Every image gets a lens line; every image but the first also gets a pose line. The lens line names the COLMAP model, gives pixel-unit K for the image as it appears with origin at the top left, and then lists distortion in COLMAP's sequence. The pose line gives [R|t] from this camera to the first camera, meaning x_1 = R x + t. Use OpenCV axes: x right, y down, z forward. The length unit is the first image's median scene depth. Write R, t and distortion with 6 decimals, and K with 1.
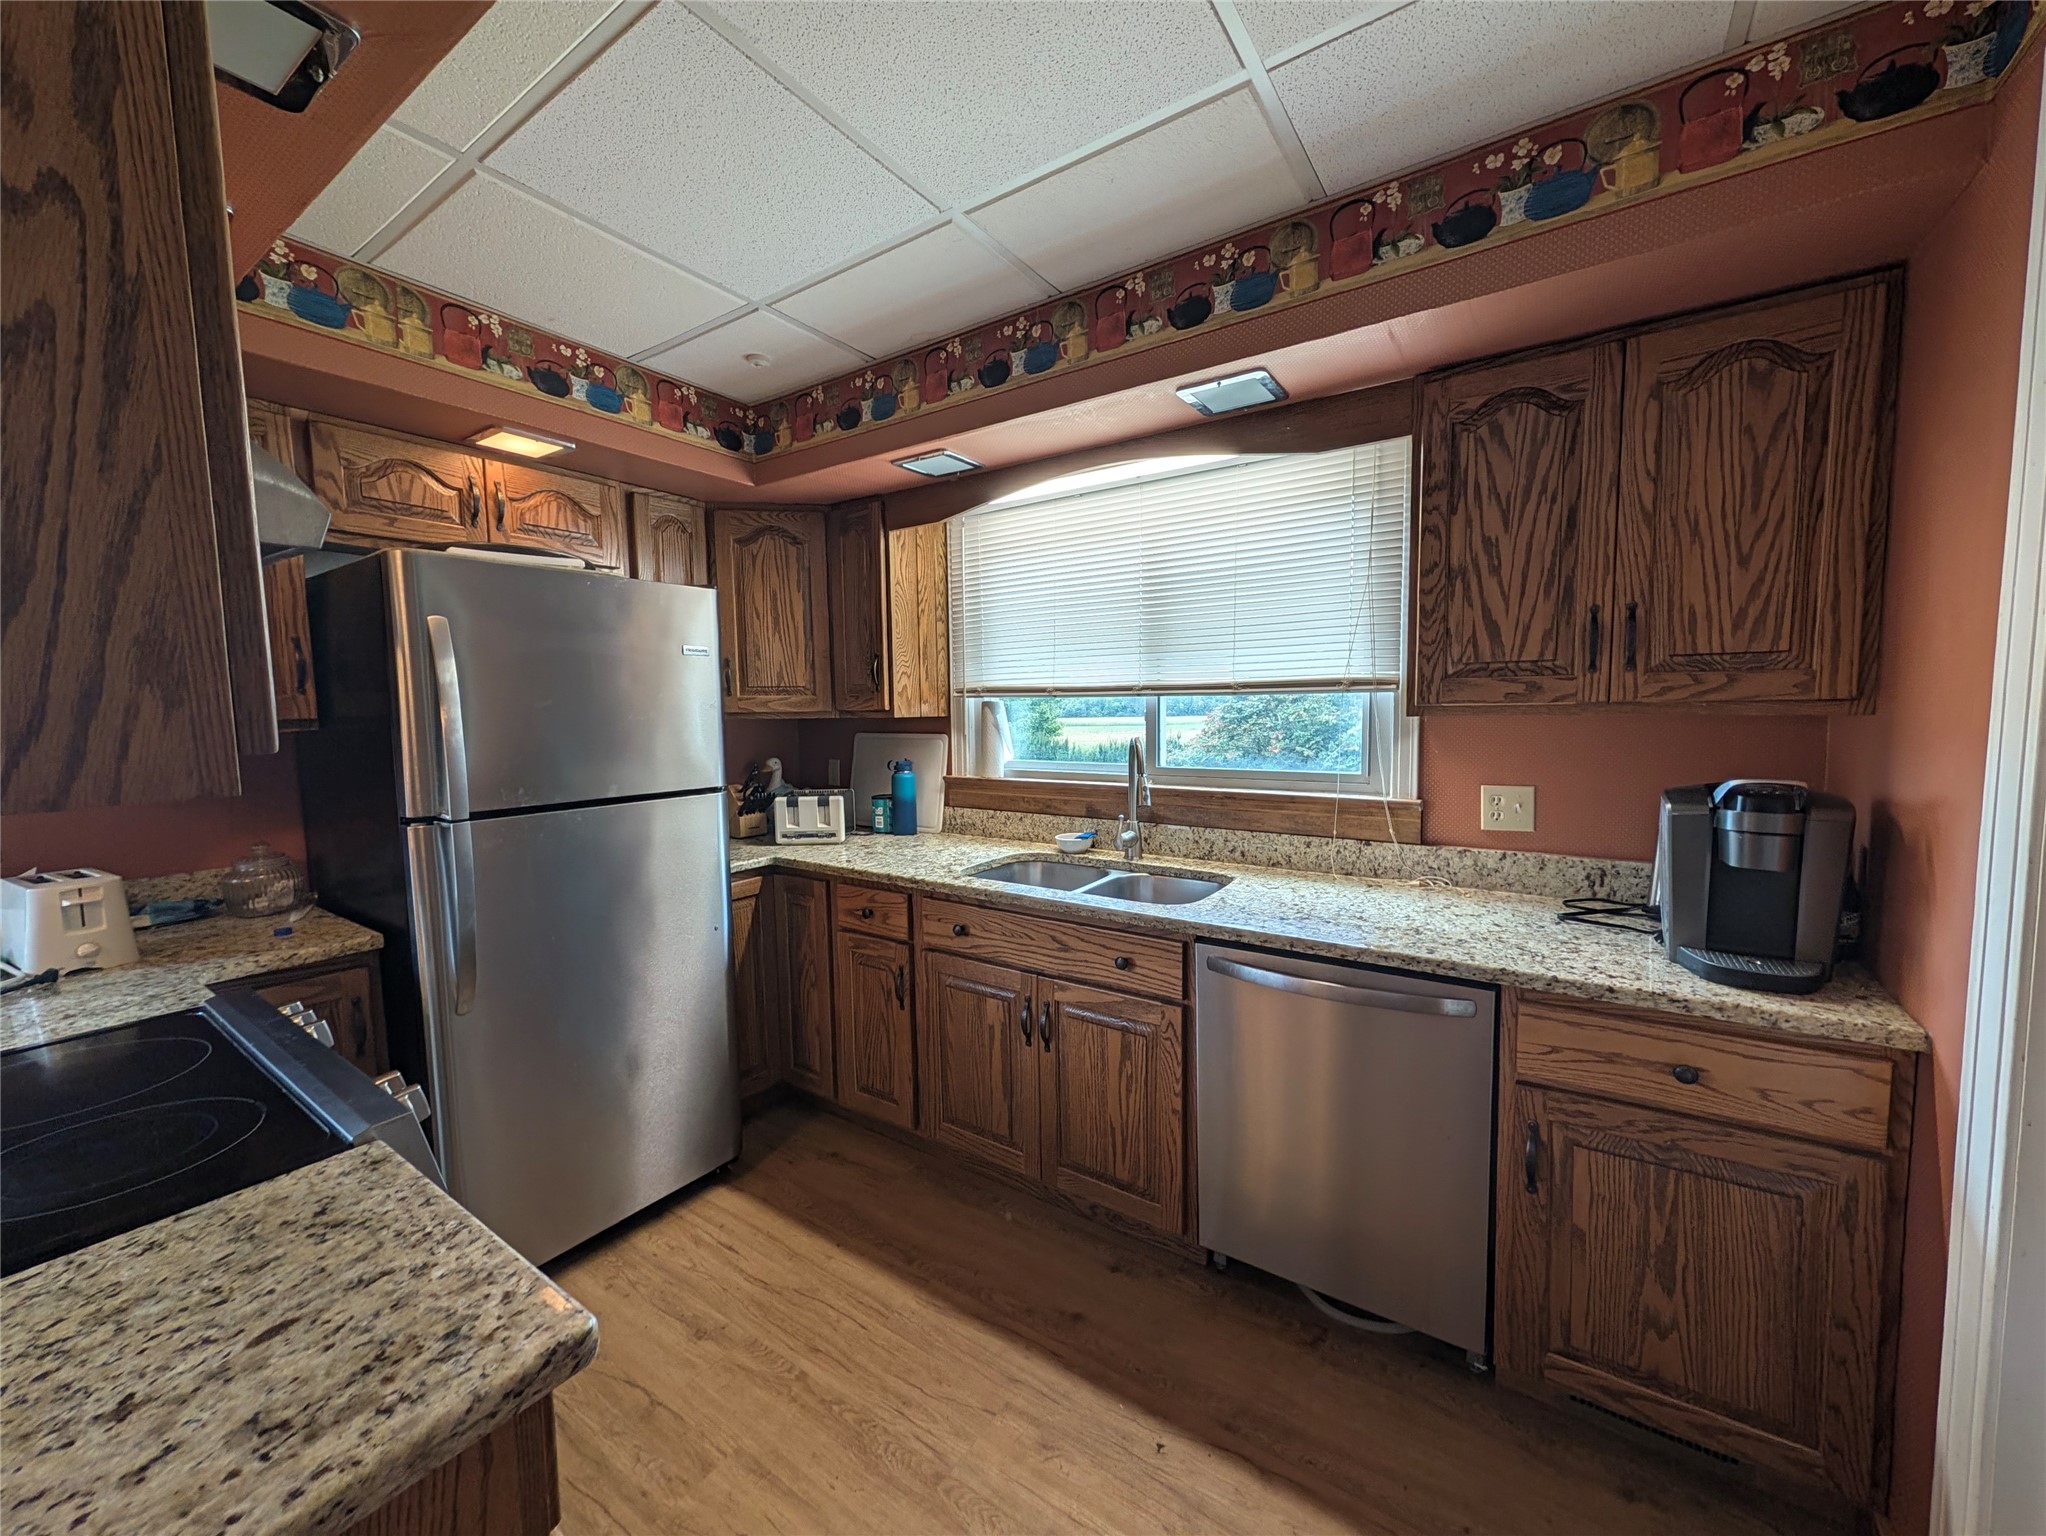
lens RADIAL K [[785.1, 0, 1031.8], [0, 785.1, 769.7], [0, 0, 1]] dist [0.000639, 0.000180]
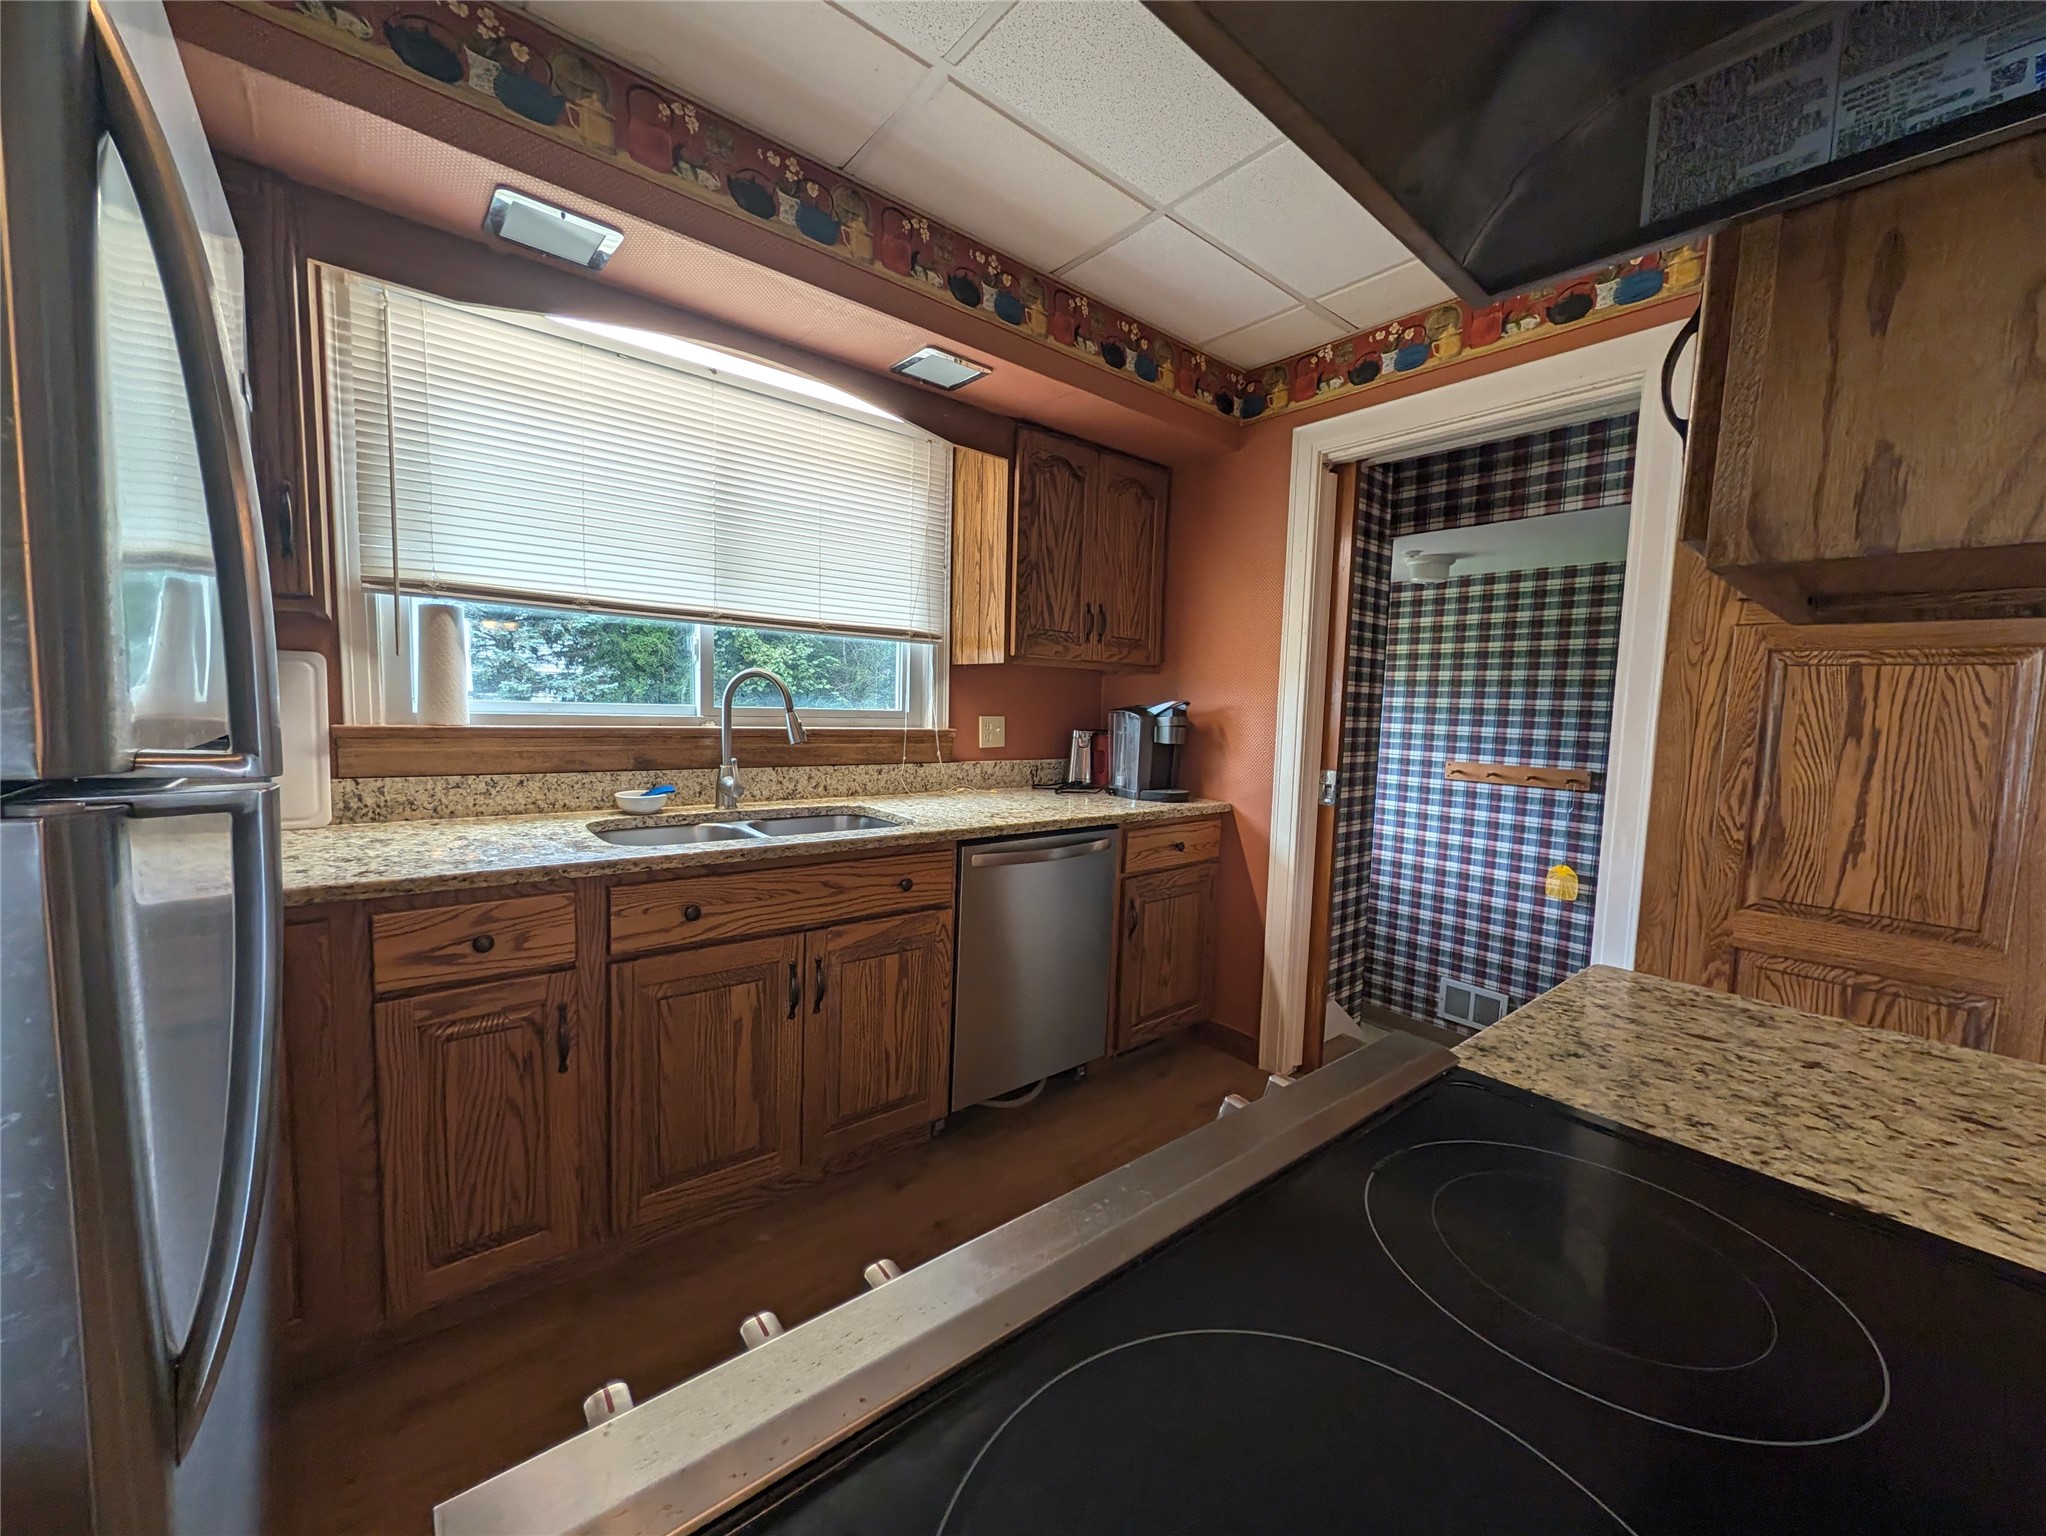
lens RADIAL K [[785.1, 0, 1024.2], [0, 785.1, 769.0], [0, 0, 1]] dist [0.000639, 0.000180]
pose [[0.279801, -0.059129, 0.958235, -0.730299], [0.041021, 0.997926, 0.049600, 0.045005], [-0.959181, 0.025430, 0.281646, 0.496792]]
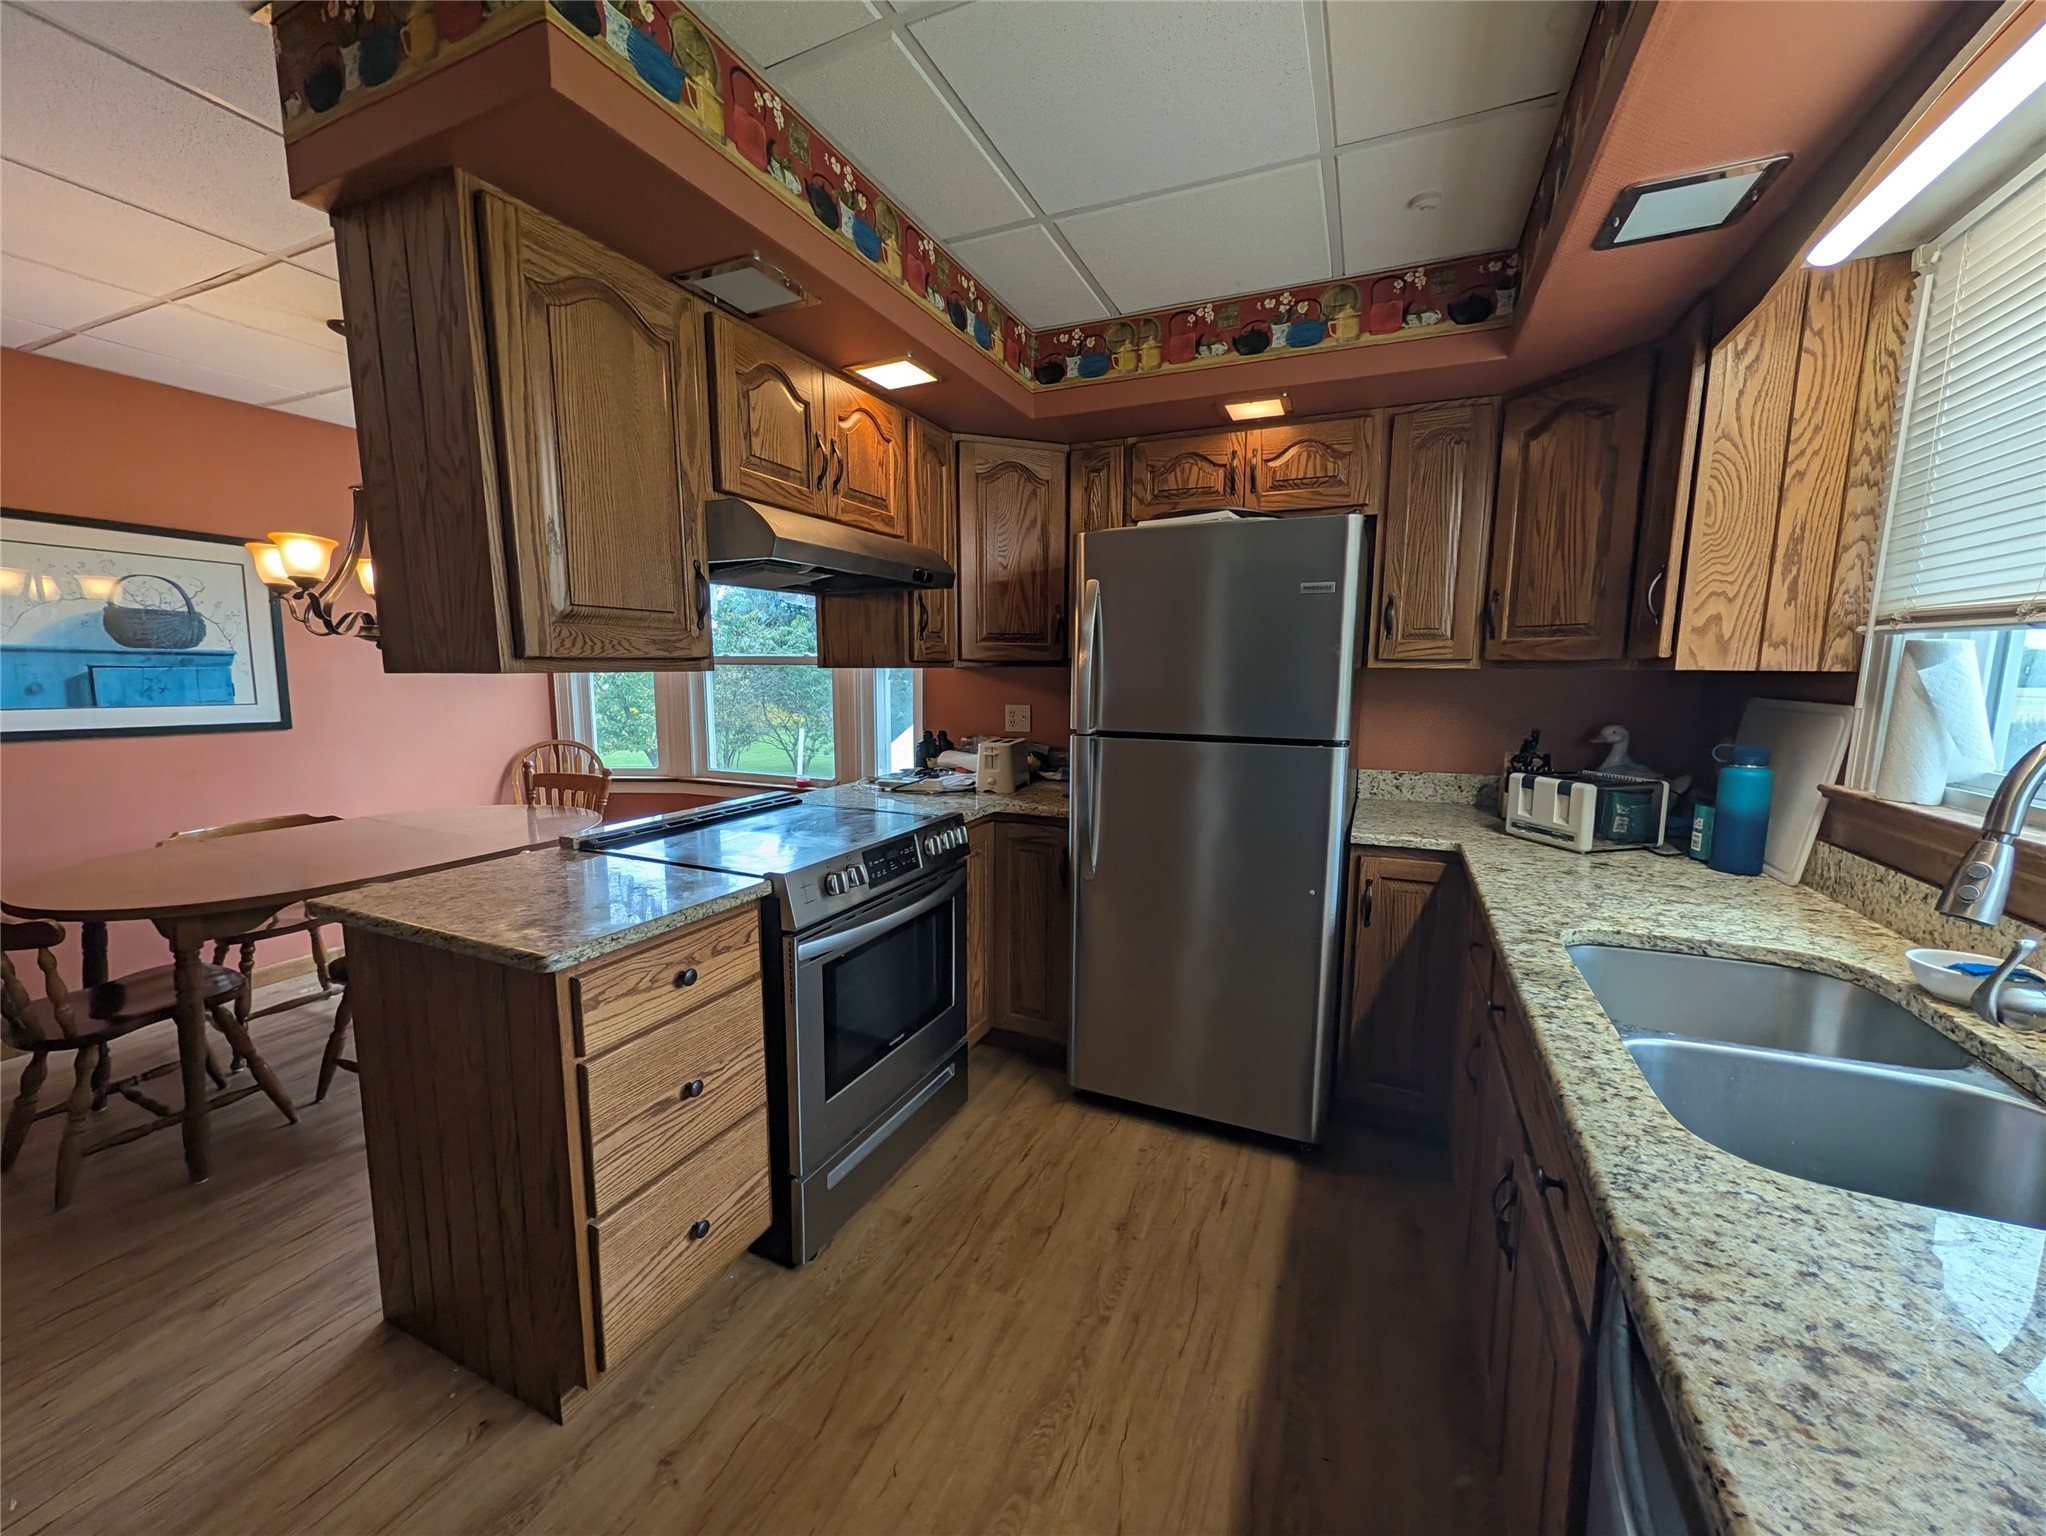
lens RADIAL K [[785.1, 0, 1034.9], [0, 785.1, 769.7], [0, 0, 1]] dist [0.000639, 0.000180]
pose [[0.177300, 0.143858, -0.973586, 0.434673], [-0.090092, 0.987478, 0.129504, -0.031194], [0.980025, 0.064751, 0.188041, 0.525317]]
